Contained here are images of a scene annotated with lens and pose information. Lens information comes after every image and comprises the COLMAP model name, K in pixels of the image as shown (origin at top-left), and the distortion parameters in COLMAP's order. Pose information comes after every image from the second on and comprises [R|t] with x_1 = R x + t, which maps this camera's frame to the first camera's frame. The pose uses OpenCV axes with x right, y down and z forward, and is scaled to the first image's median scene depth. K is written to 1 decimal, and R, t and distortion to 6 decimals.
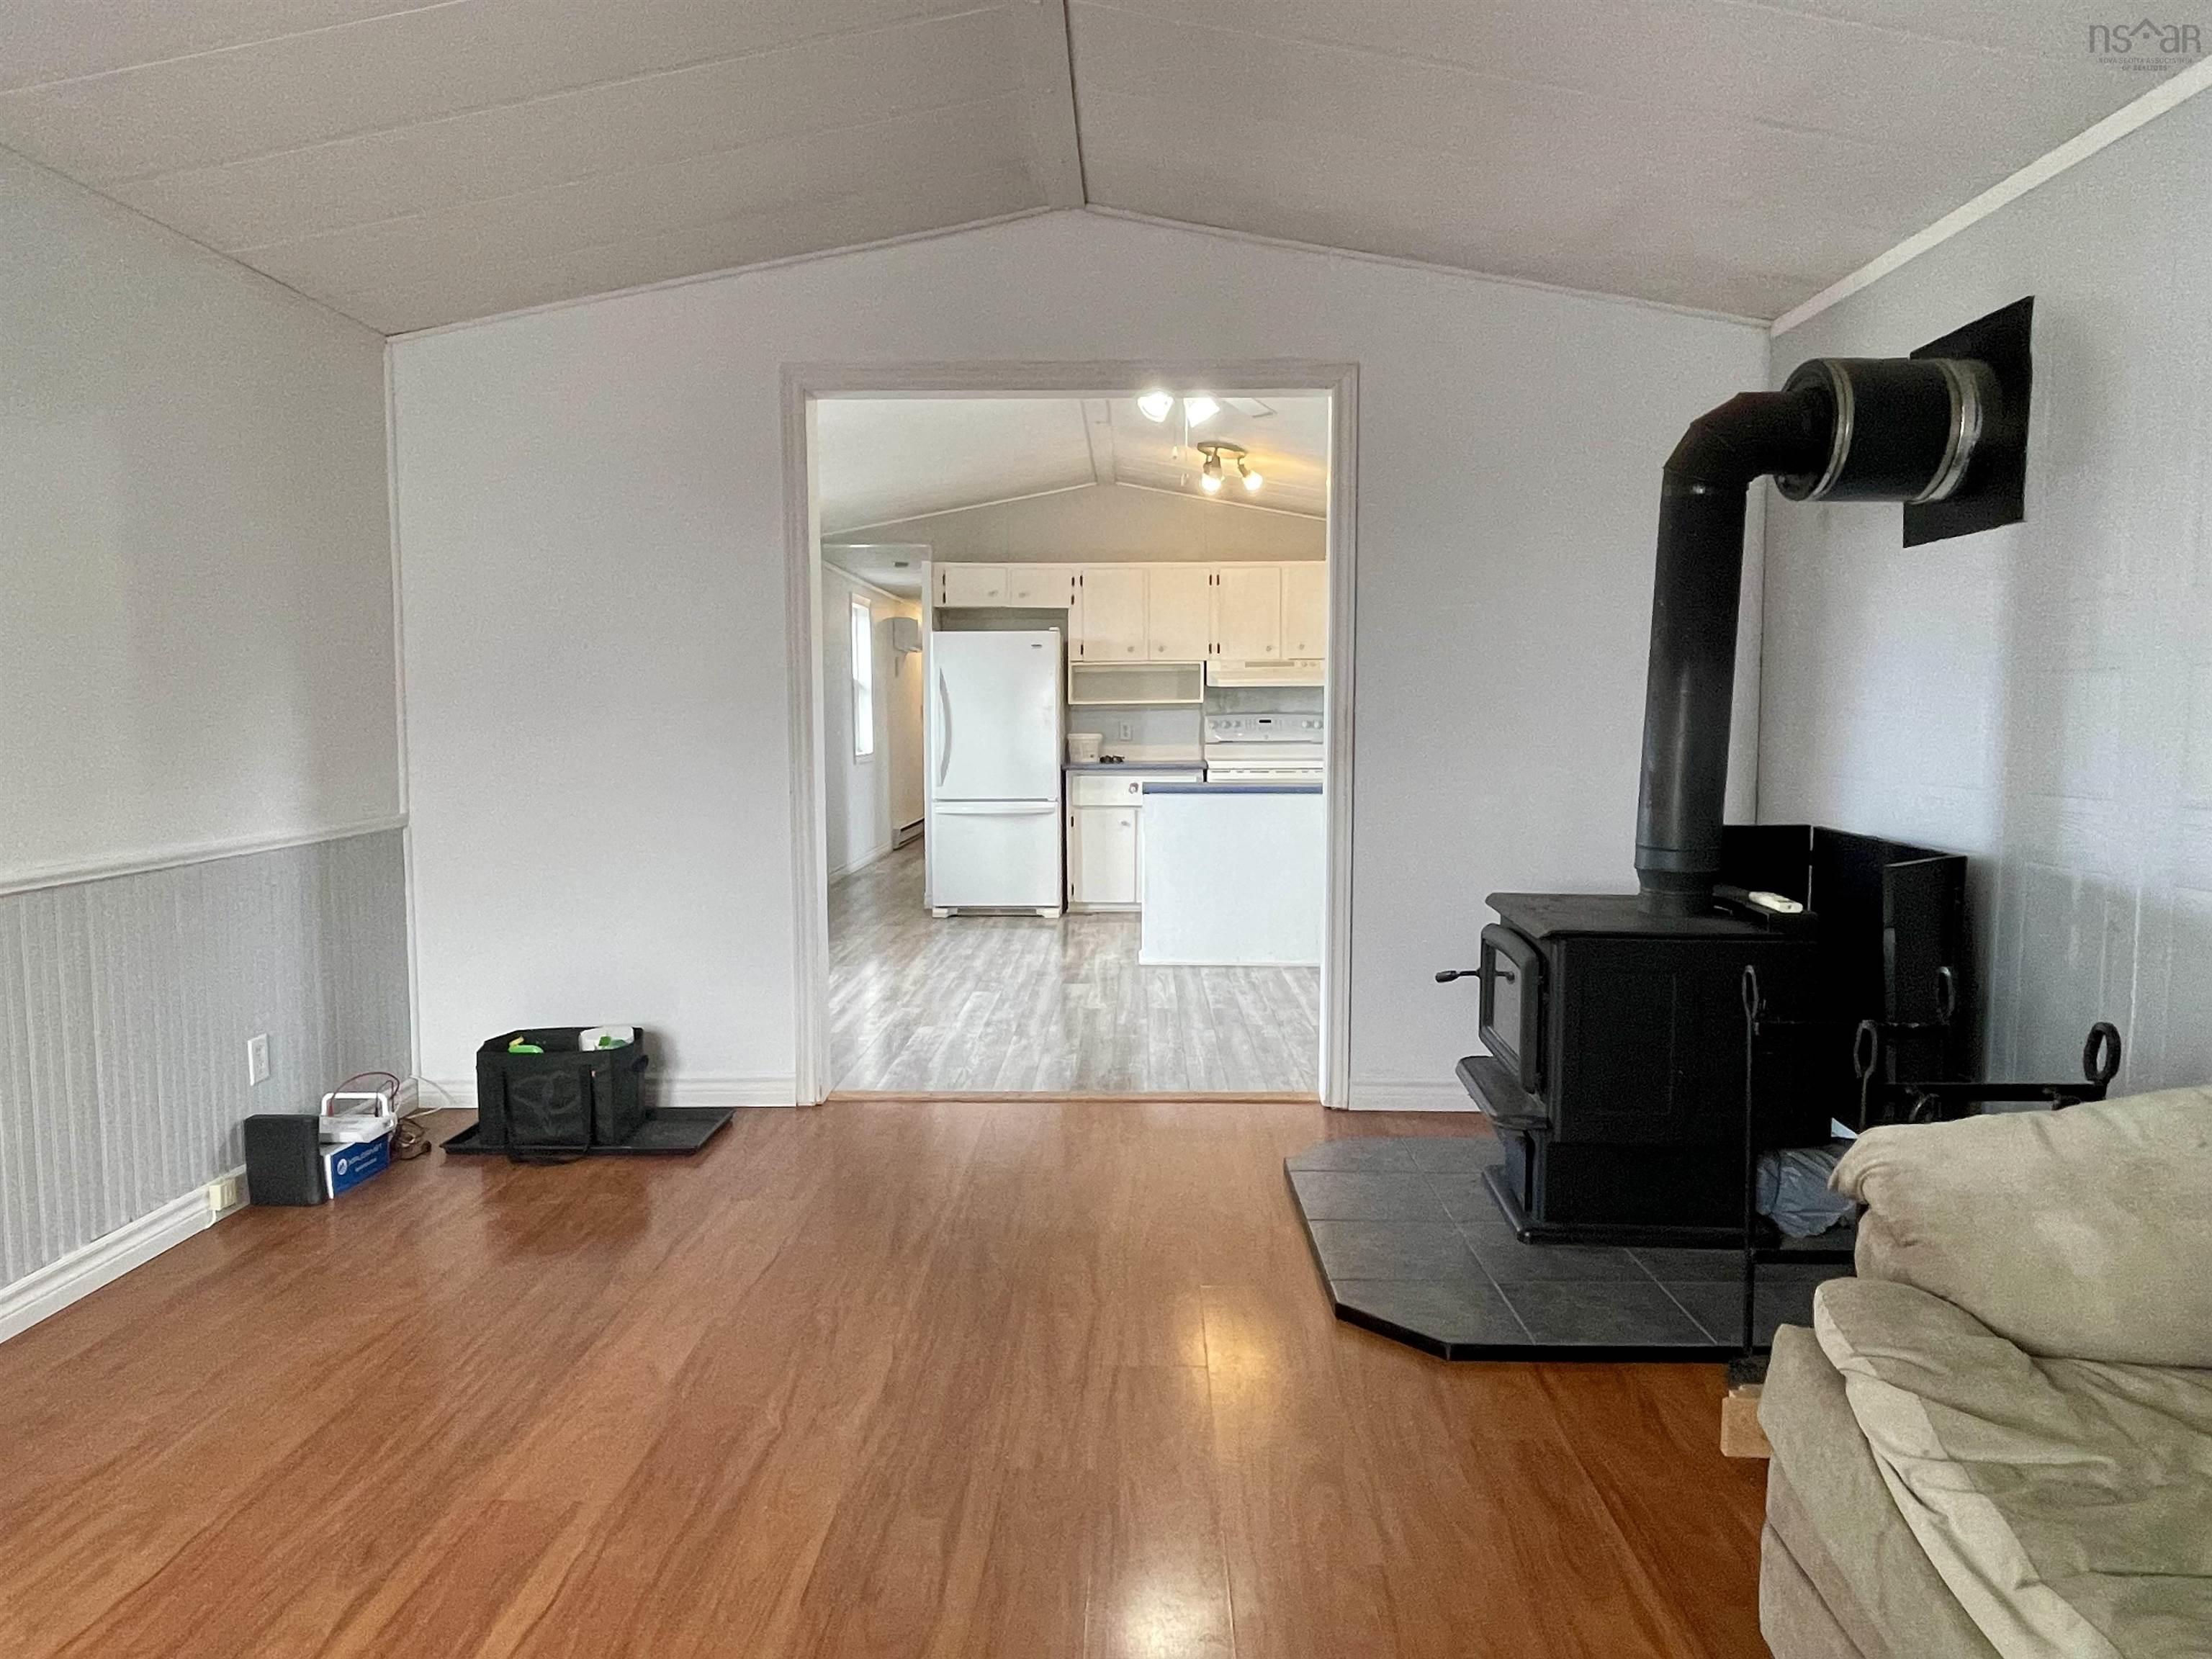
lens RADIAL K [[1409.1, 0, 1106.8], [0, 1409.1, 836.4], [0, 0, 1]] dist [-0.003576, -0.006112]
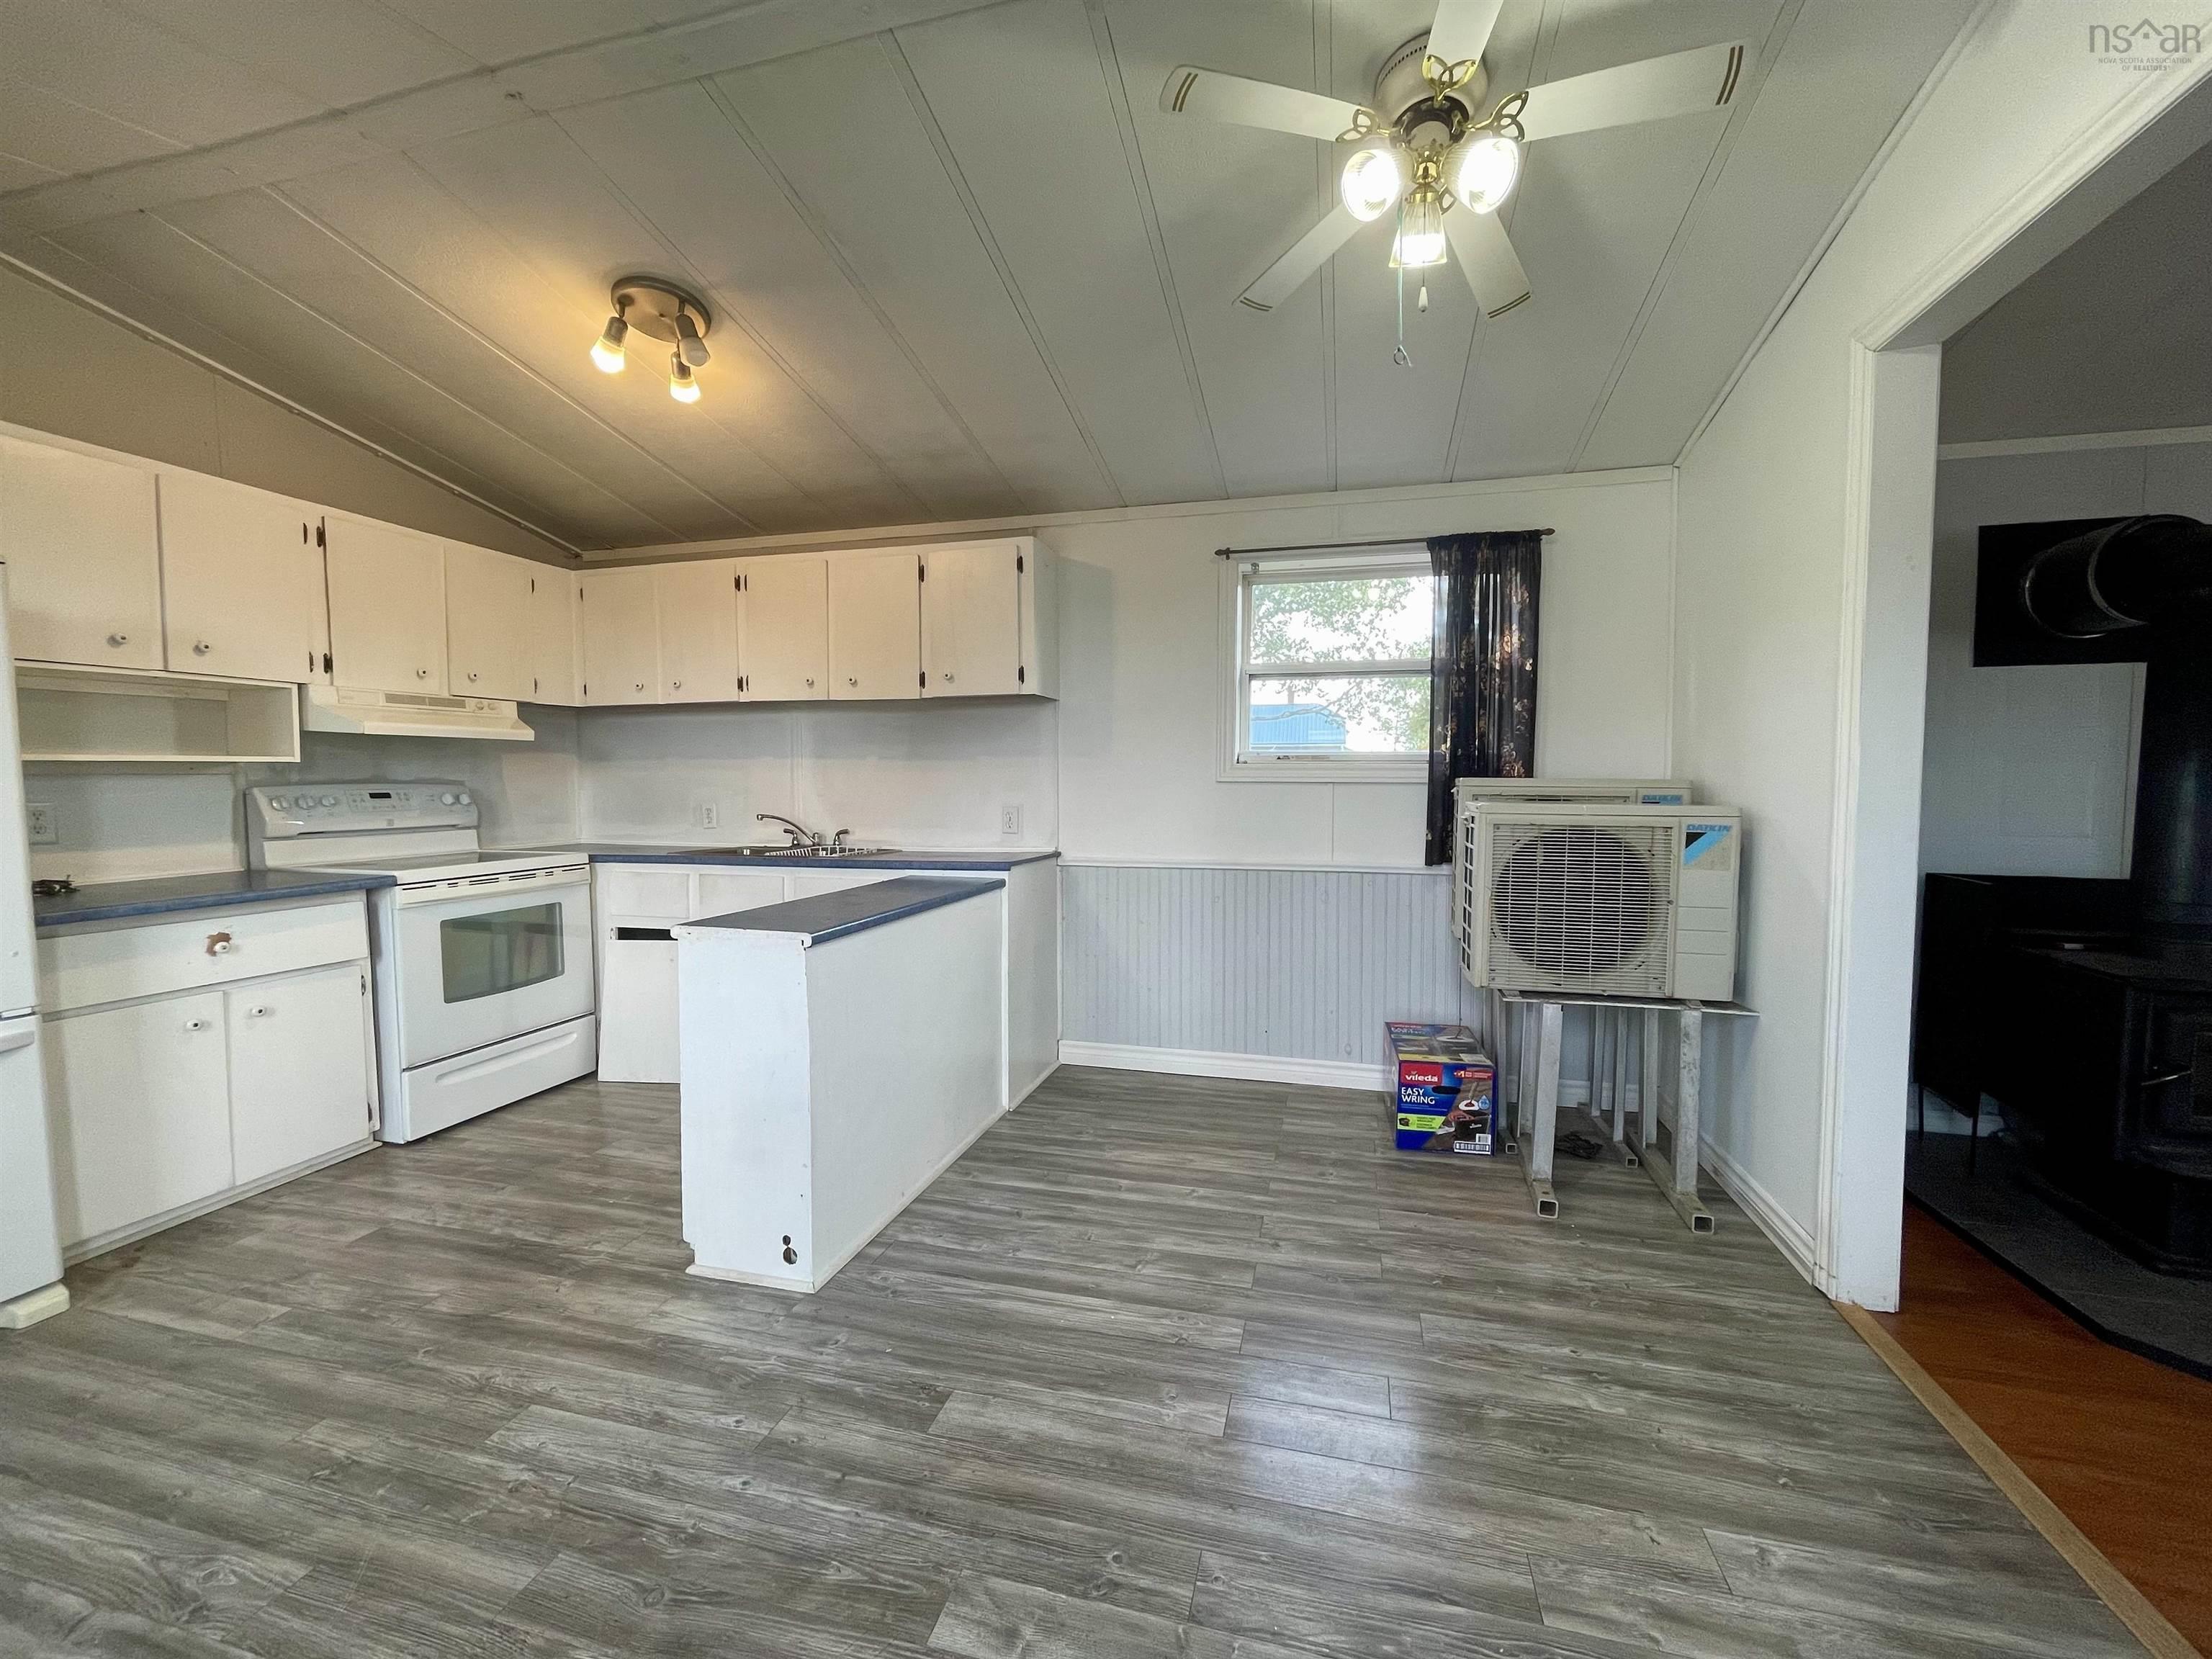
lens RADIAL K [[905.0, 0, 1112.2], [0, 905.0, 833.1], [0, 0, 1]] dist [0.004213, -0.001201]
pose [[0.222730, -0.058488, 0.973124, -0.199018], [0.083614, 0.995667, 0.040705, -0.057104], [-0.971288, 0.072300, 0.226655, 0.630201]]
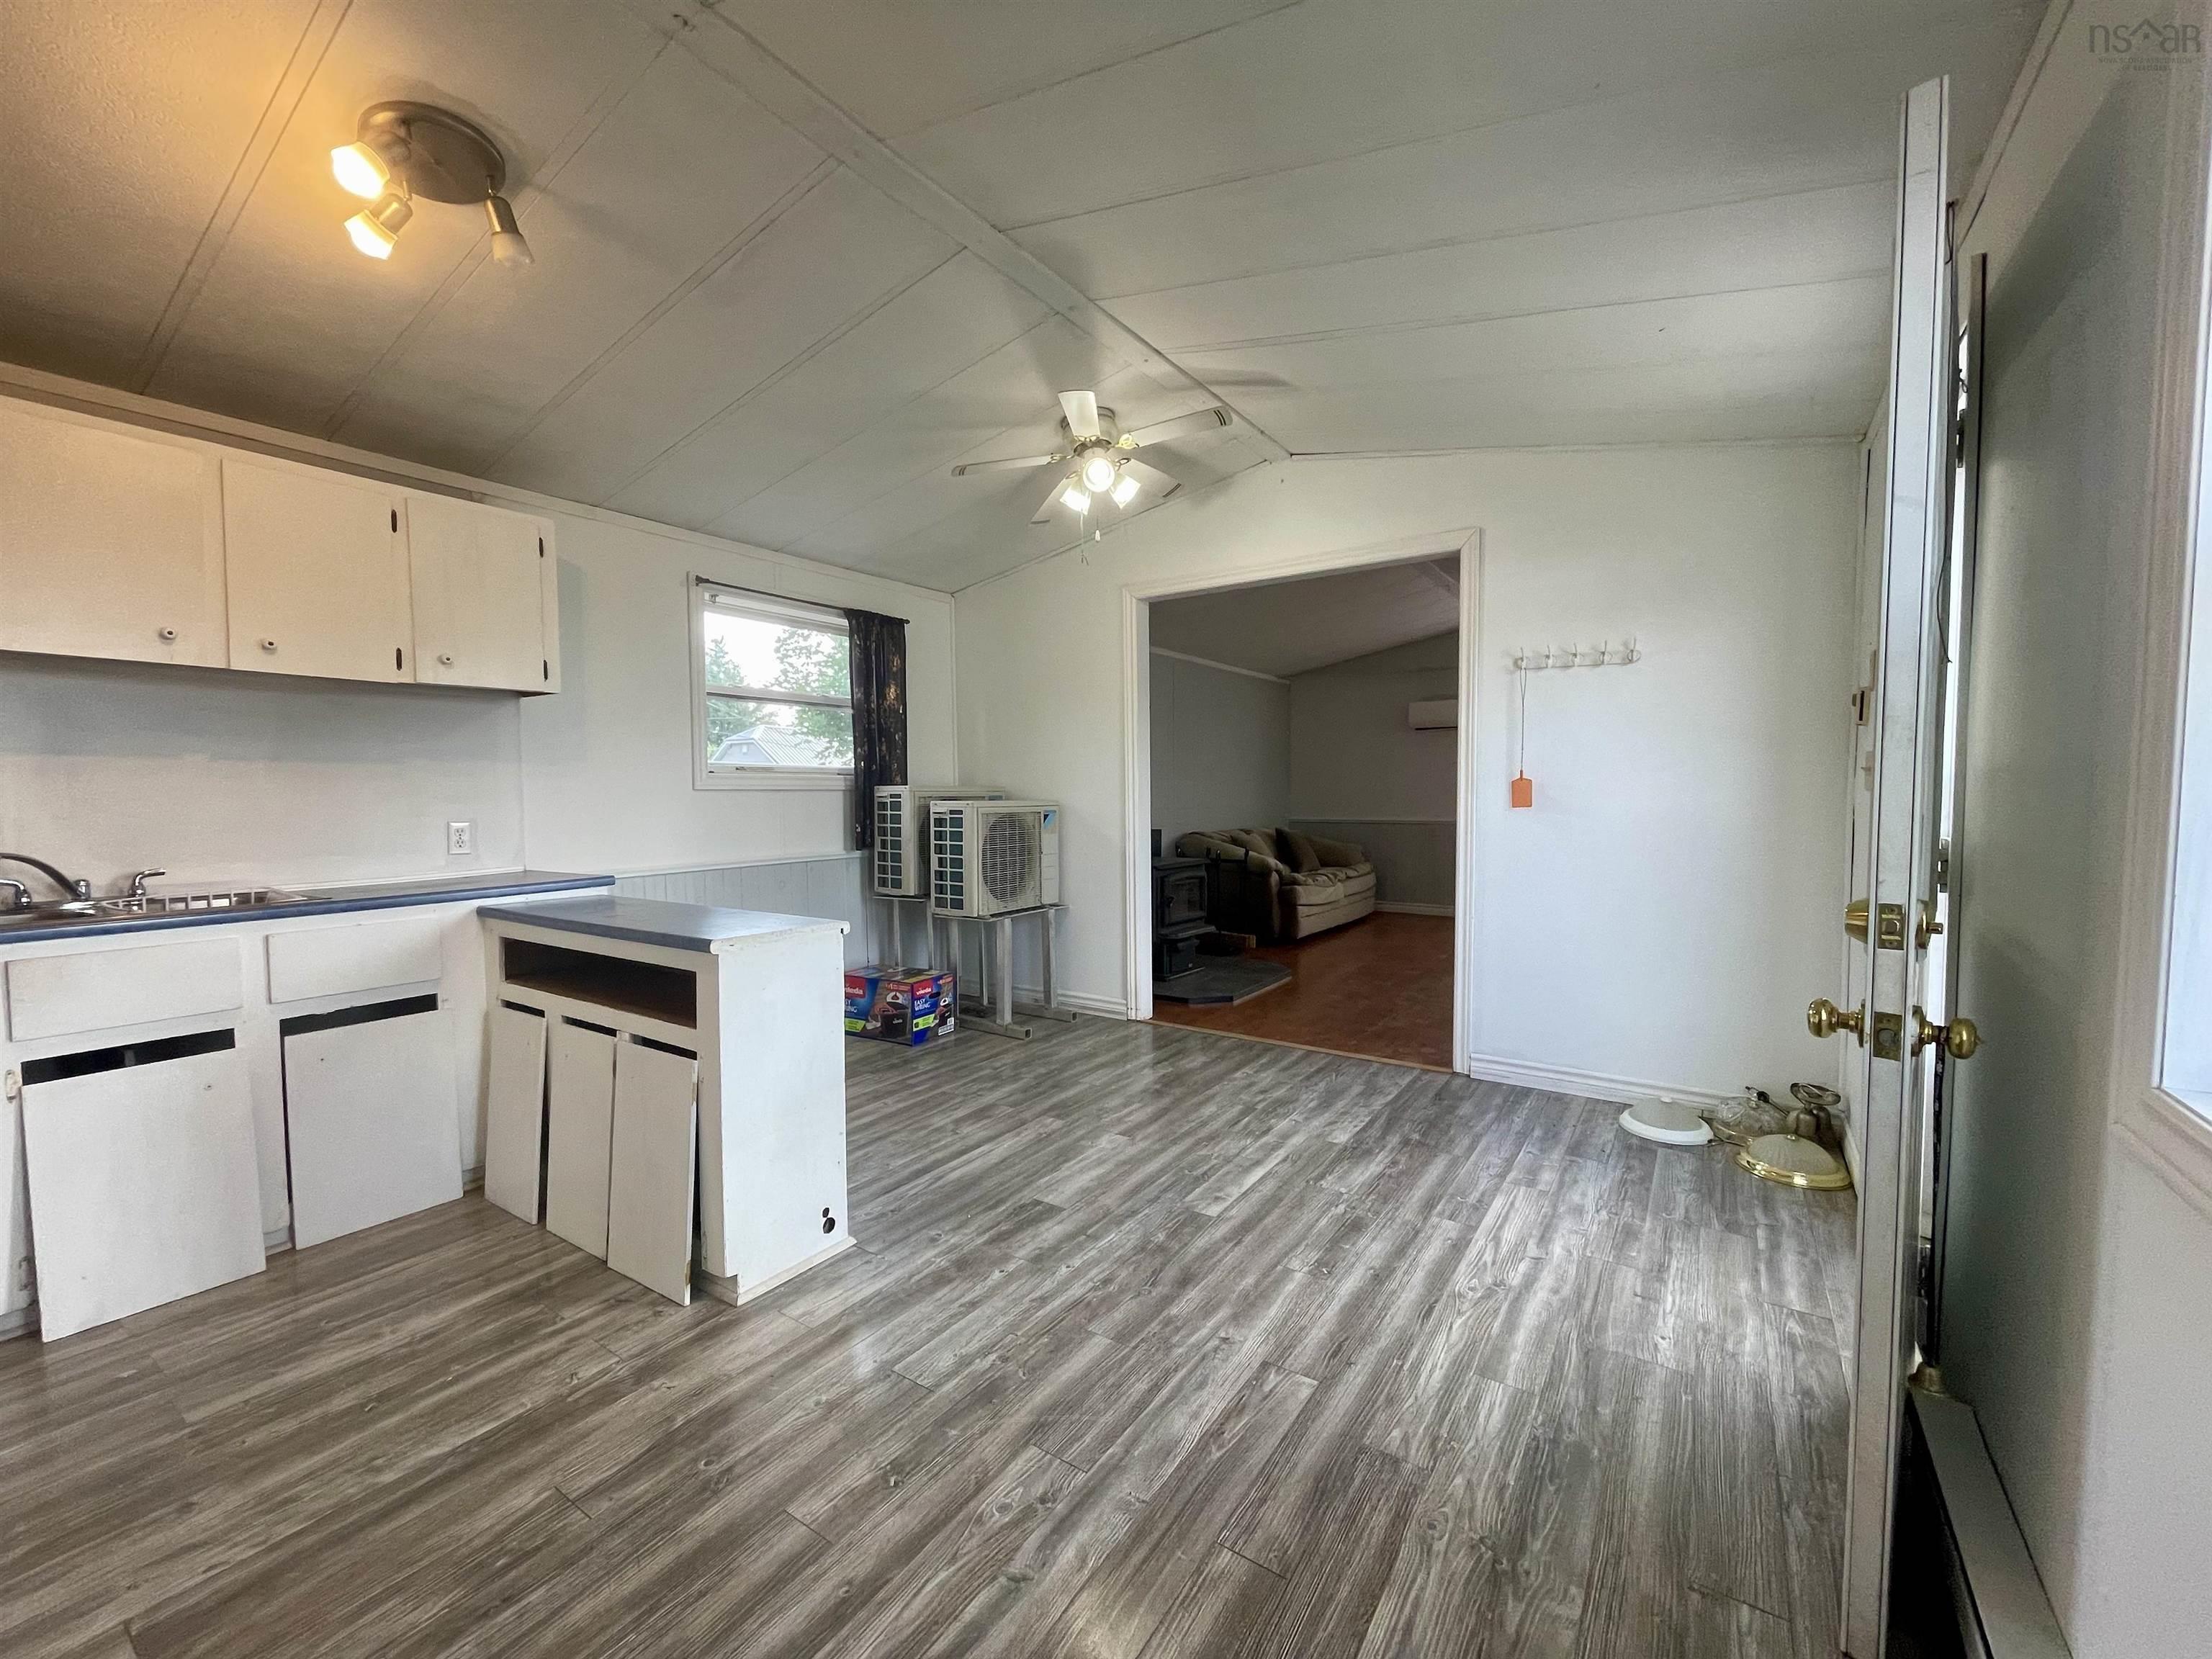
lens RADIAL K [[905.0, 0, 1113.9], [0, 905.0, 819.6], [0, 0, 1]] dist [0.004213, -0.001201]
pose [[-0.850244, -0.012577, 0.526238, -0.194366], [0.051664, 0.992894, 0.107204, -0.082645], [-0.523847, 0.118337, -0.843552, 0.953703]]
